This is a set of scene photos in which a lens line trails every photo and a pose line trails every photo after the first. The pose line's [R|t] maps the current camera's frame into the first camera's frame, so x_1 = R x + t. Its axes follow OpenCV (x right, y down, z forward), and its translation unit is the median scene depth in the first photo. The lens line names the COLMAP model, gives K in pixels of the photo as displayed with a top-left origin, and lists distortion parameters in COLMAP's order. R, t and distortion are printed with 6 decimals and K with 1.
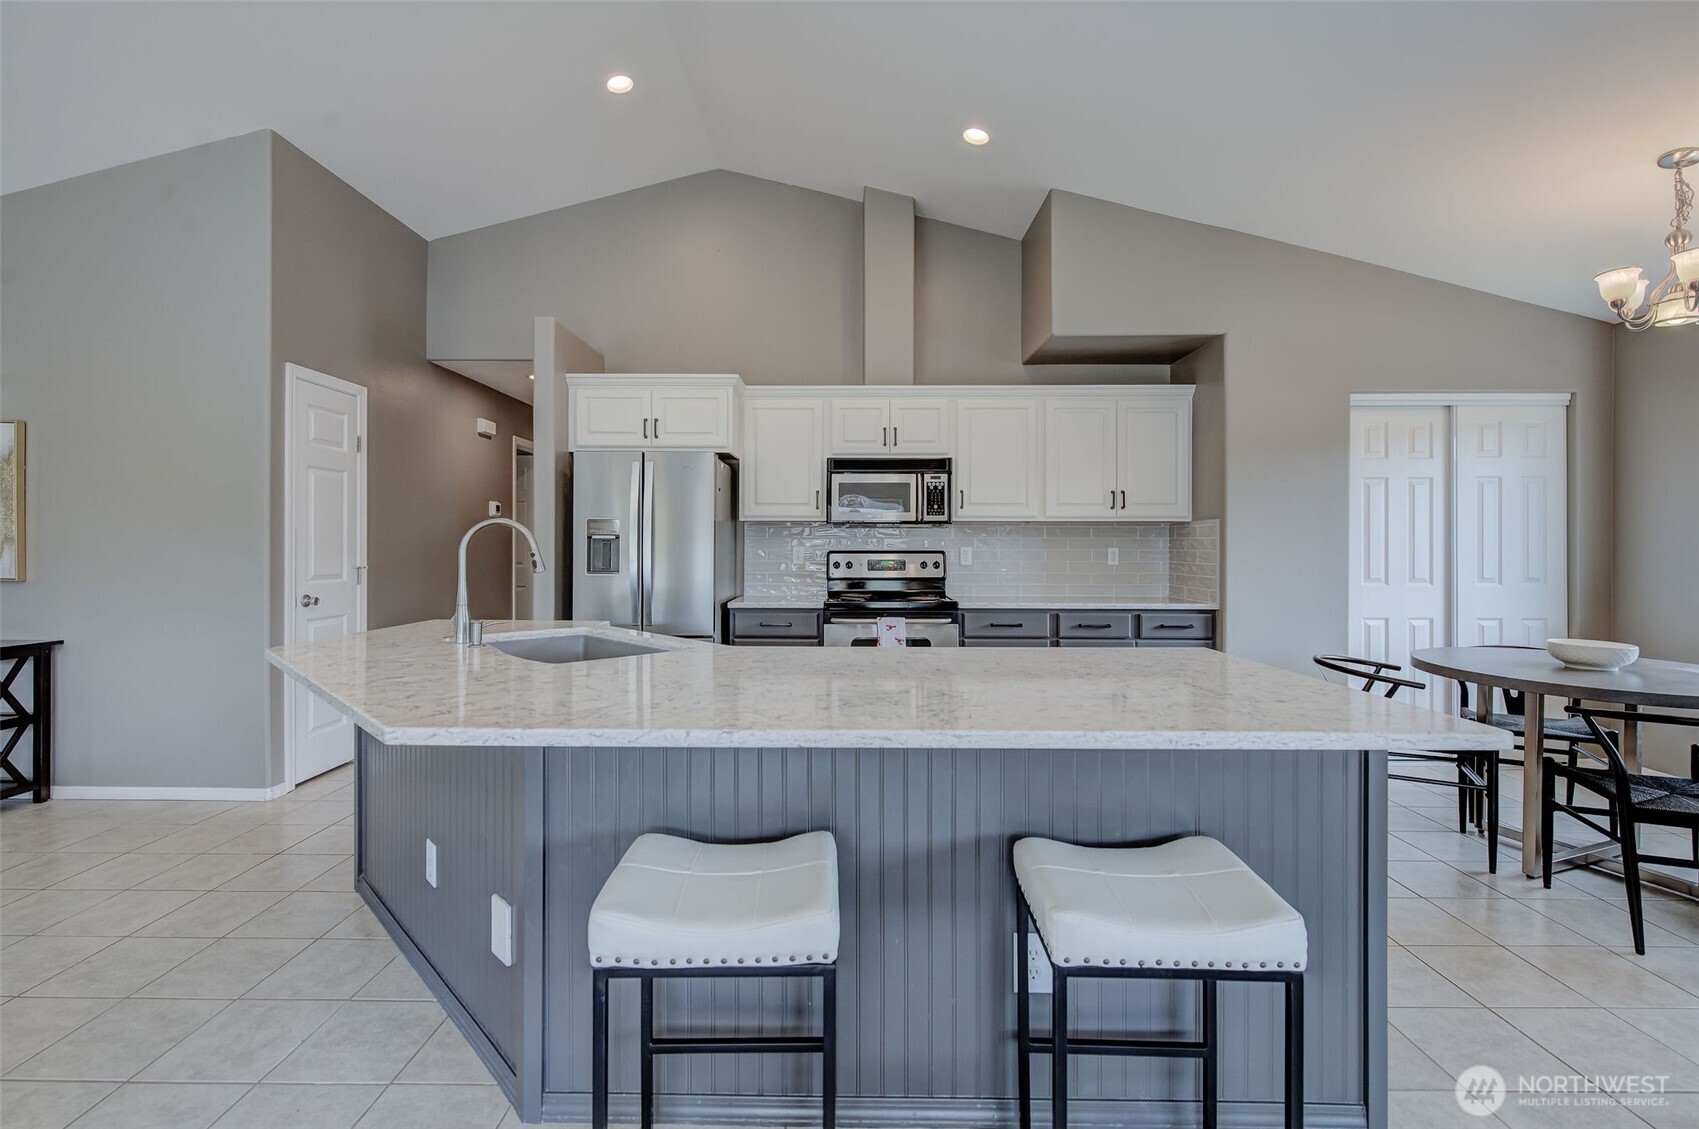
lens RADIAL K [[728.1, 0, 845.5], [0, 728.1, 548.1], [0, 0, 1]] dist [0.006638, -0.001128]
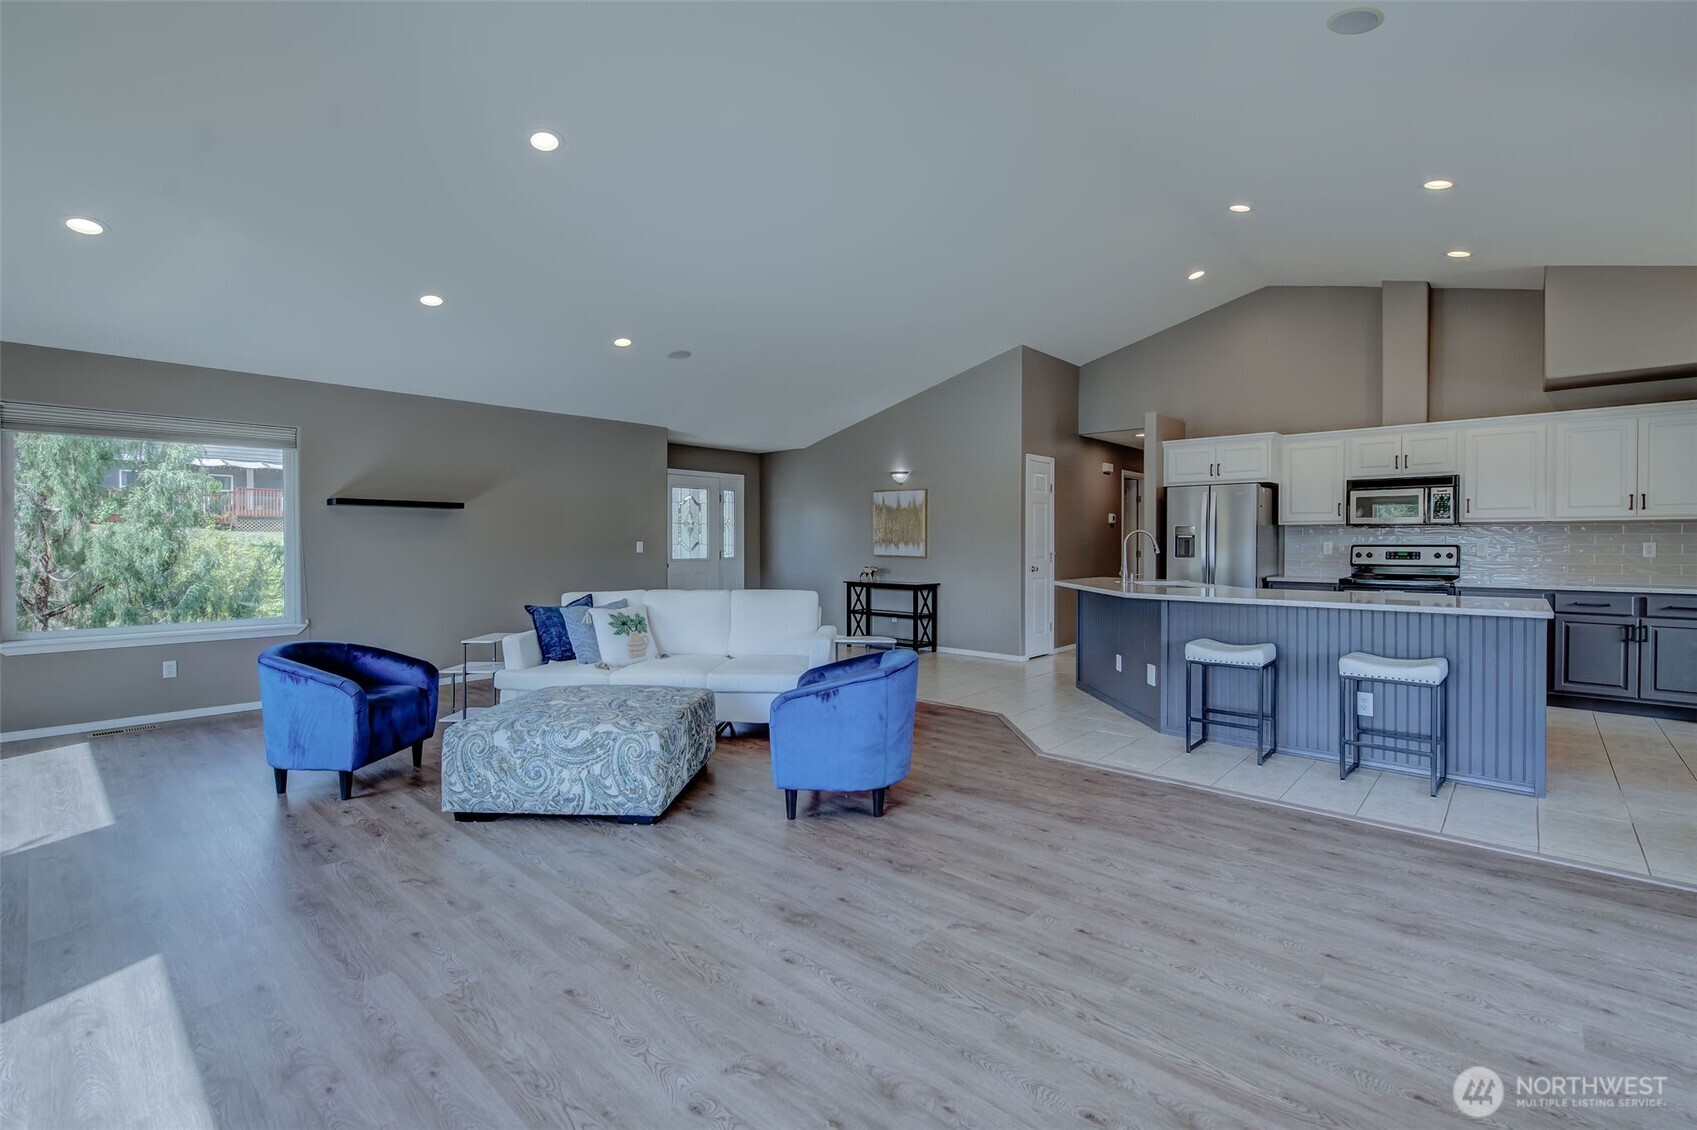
lens RADIAL K [[755.1, 0, 844.0], [0, 755.1, 551.9], [0, 0, 1]] dist [-0.003516, 0.000060]
pose [[0.741405, 0.006537, -0.671026, 0.239193], [0.000942, 0.999941, 0.010783, 0.000907], [0.671058, -0.008627, 0.741355, -0.772665]]
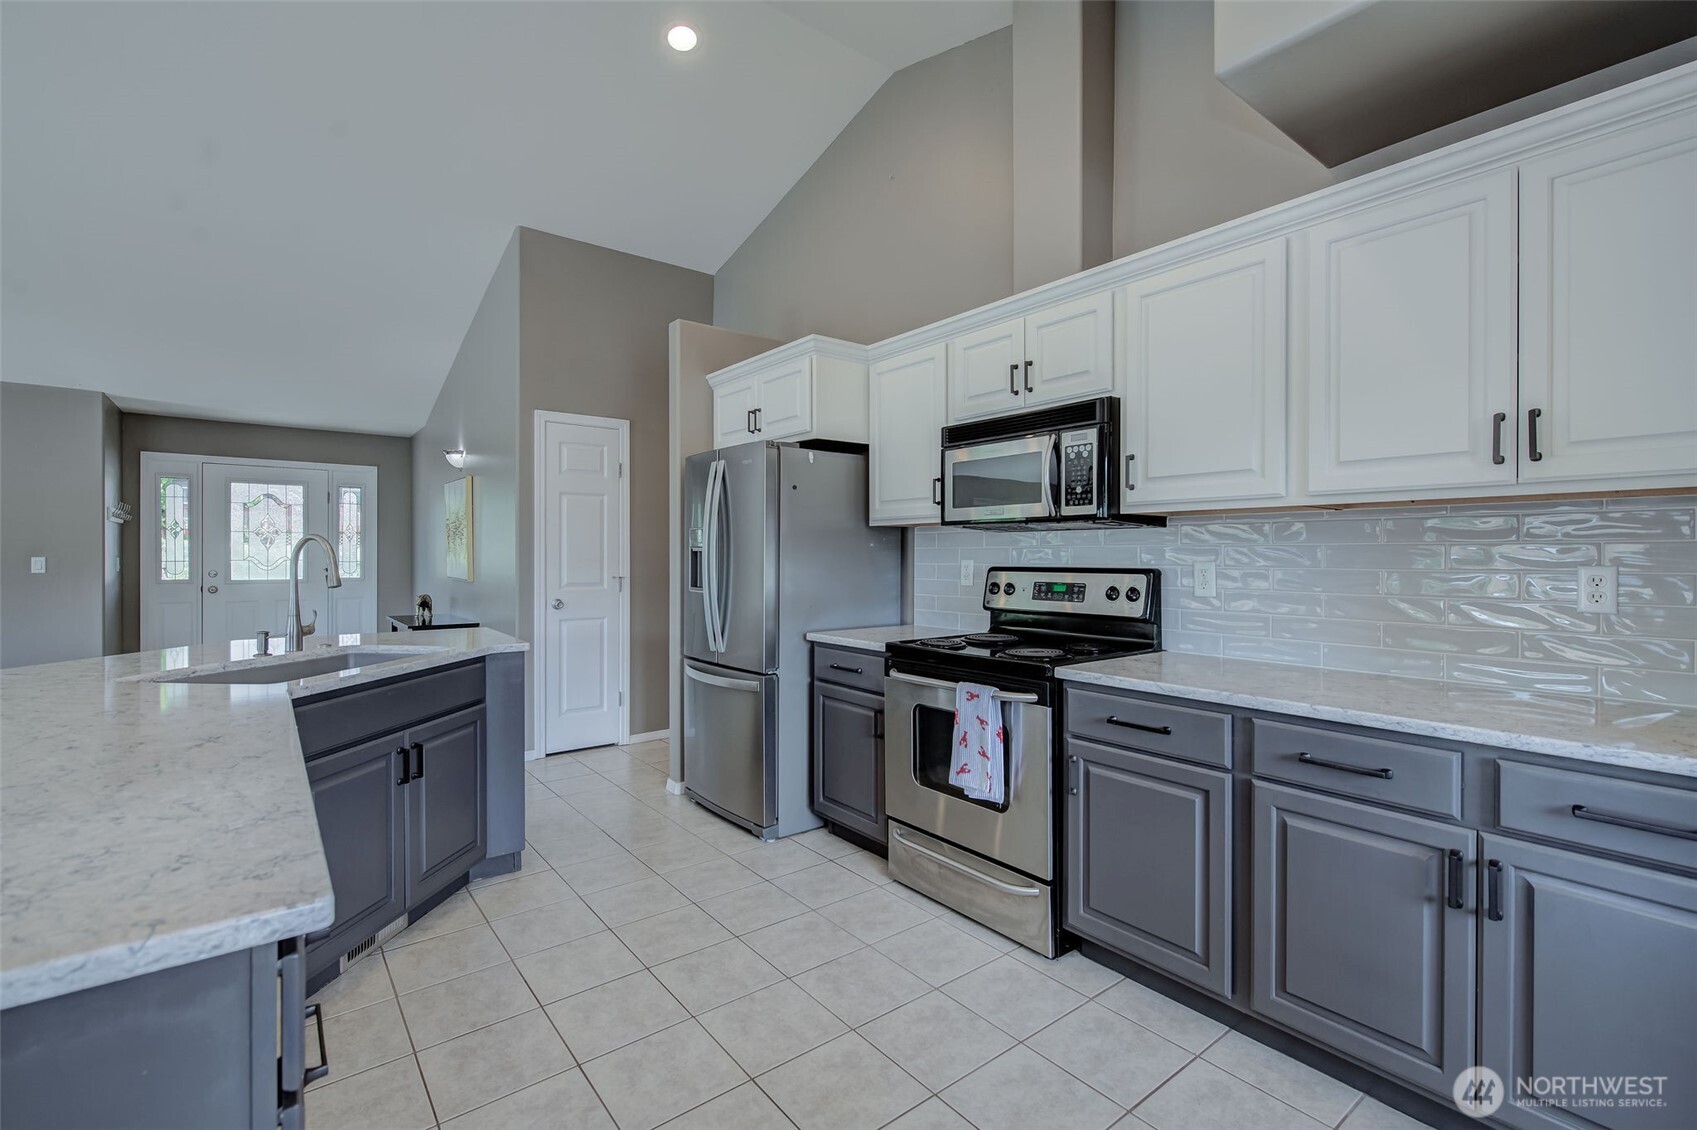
lens RADIAL K [[755.1, 0, 849.3], [0, 755.1, 554.4], [0, 0, 1]] dist [-0.003516, 0.000060]
pose [[0.627838, -0.002863, -0.778339, 0.459921], [-0.000324, 0.999992, -0.003940, -0.004940], [0.778344, 0.002725, 0.627832, 0.501966]]
